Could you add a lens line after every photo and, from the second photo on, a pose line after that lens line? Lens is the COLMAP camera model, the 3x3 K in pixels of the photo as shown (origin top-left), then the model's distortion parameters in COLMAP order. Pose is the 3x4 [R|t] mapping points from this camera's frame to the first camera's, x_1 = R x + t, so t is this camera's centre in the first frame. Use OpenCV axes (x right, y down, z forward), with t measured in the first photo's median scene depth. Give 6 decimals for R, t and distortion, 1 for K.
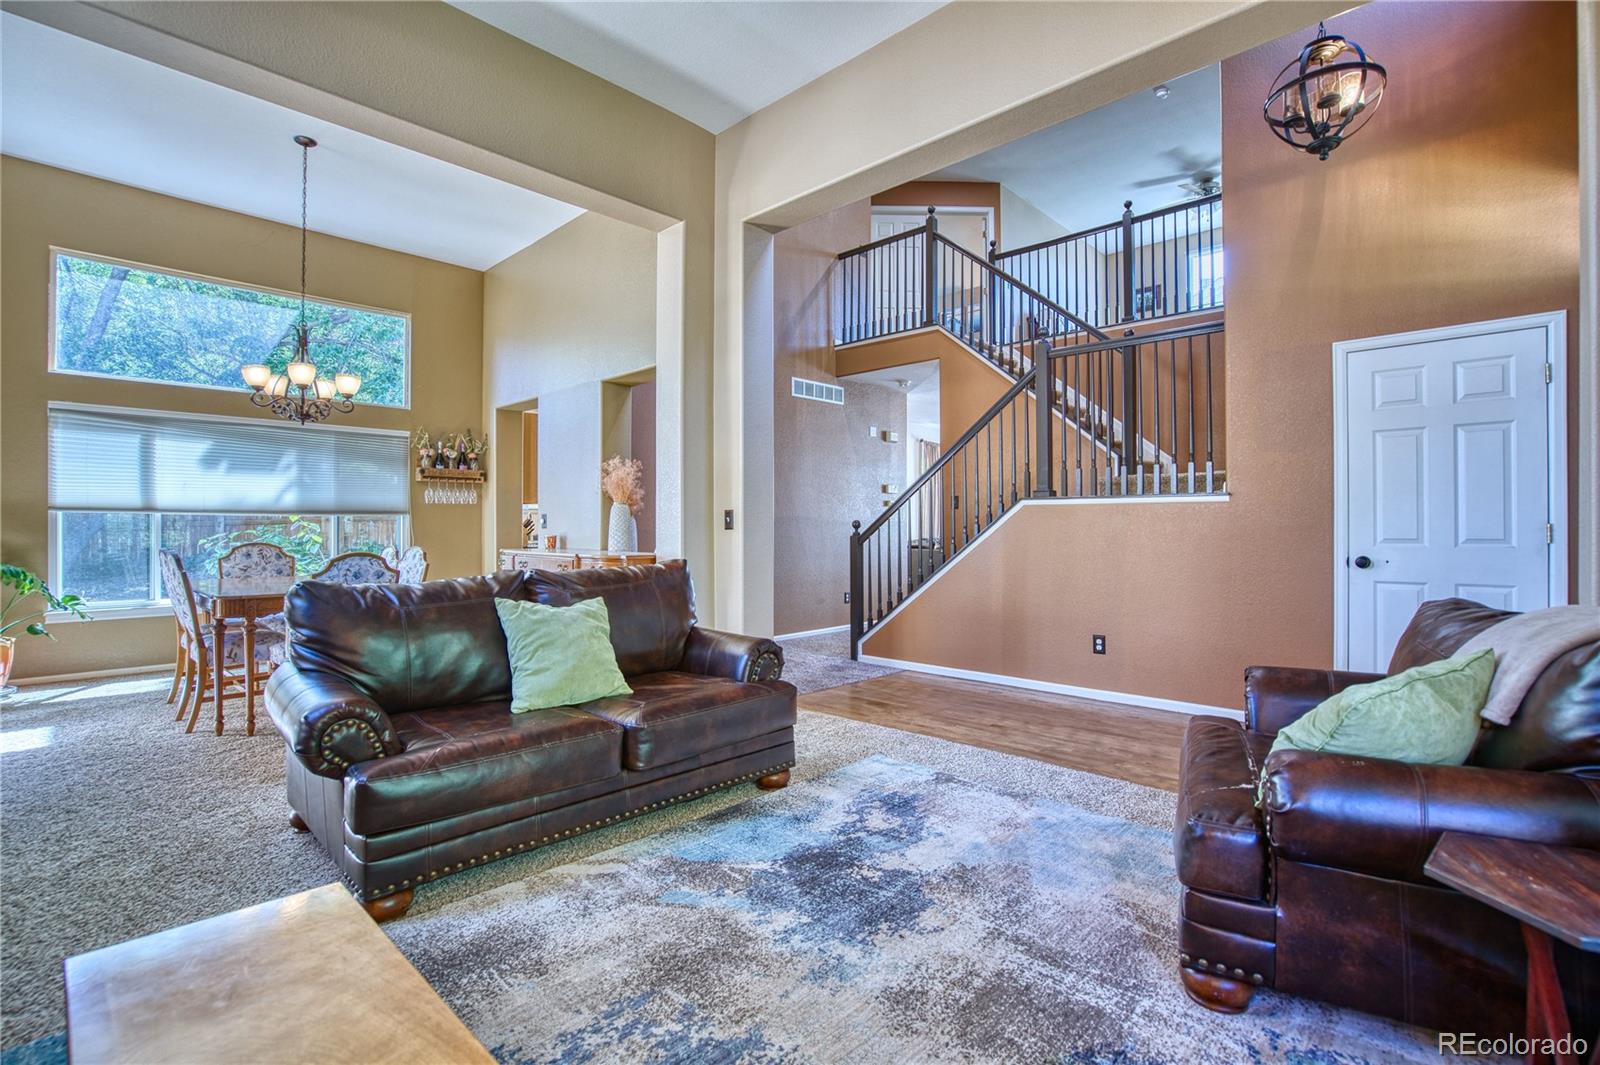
lens RADIAL K [[727.8, 0, 800.1], [0, 727.8, 527.4], [0, 0, 1]] dist [-0.051914, 0.018849]
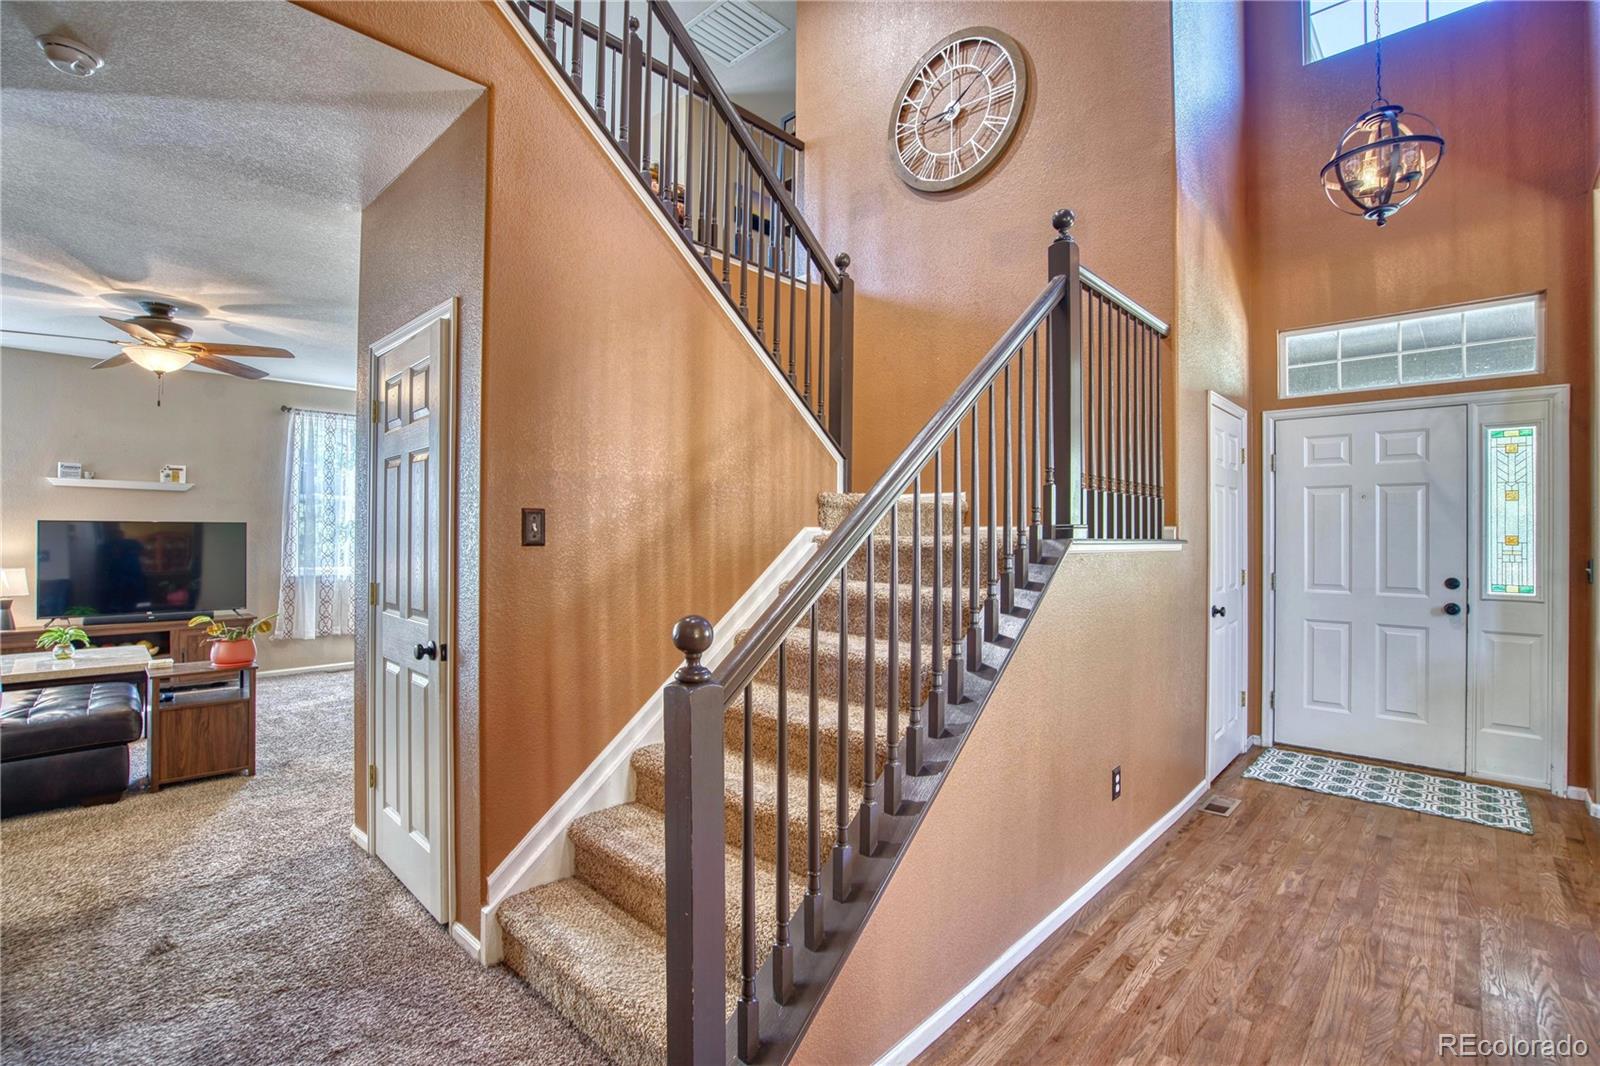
lens RADIAL K [[727.8, 0, 800.1], [0, 727.8, 527.9], [0, 0, 1]] dist [-0.051914, 0.018849]
pose [[0.005990, 0.005917, 0.999965, -0.250601], [-0.005616, 0.999967, -0.005883, -0.061060], [-0.999966, -0.005581, 0.006023, 1.588840]]
